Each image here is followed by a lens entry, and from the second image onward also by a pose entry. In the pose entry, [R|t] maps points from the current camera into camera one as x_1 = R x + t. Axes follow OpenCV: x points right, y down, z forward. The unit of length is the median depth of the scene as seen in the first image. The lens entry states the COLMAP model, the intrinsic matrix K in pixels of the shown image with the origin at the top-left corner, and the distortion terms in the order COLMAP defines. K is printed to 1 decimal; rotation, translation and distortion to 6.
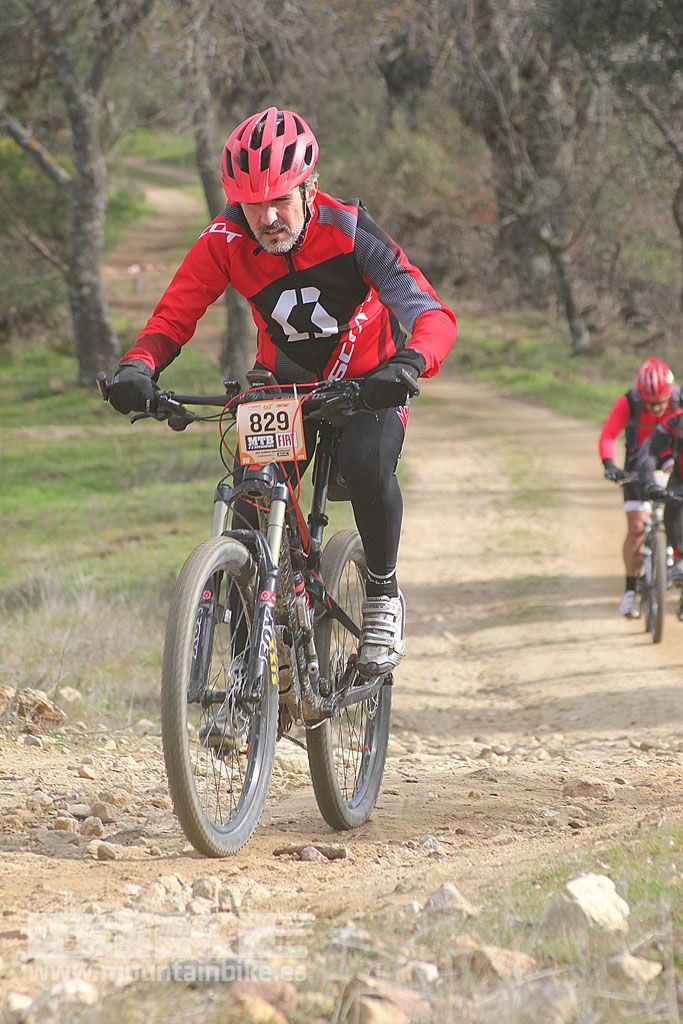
lens RADIAL K [[7273.6, 0, 341.5], [0, 7273.6, 515.6], [0, 0, 1]] dist [1.174245, 13.999167]
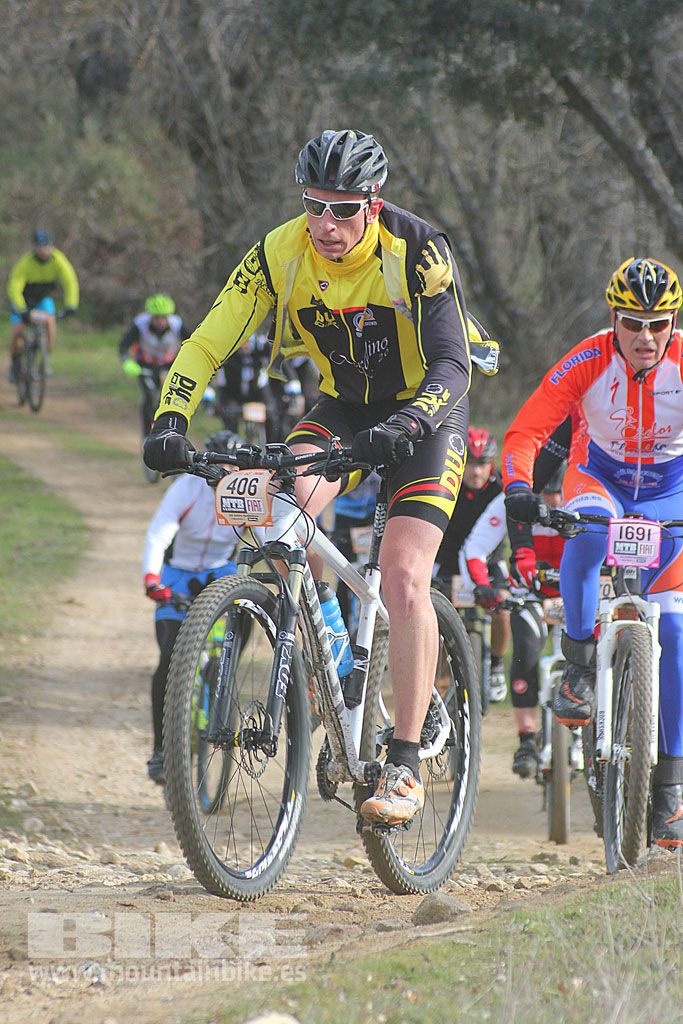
lens RADIAL K [[7209.6, 0, 340.2], [0, 7209.6, 512.1], [0, 0, 1]] dist [0.744622, 22.927026]
pose [[0.999076, 0.029225, 0.031497, 0.011749], [-0.028827, 0.999500, -0.013009, 0.001495], [-0.031861, 0.012089, 0.999419, 0.143108]]
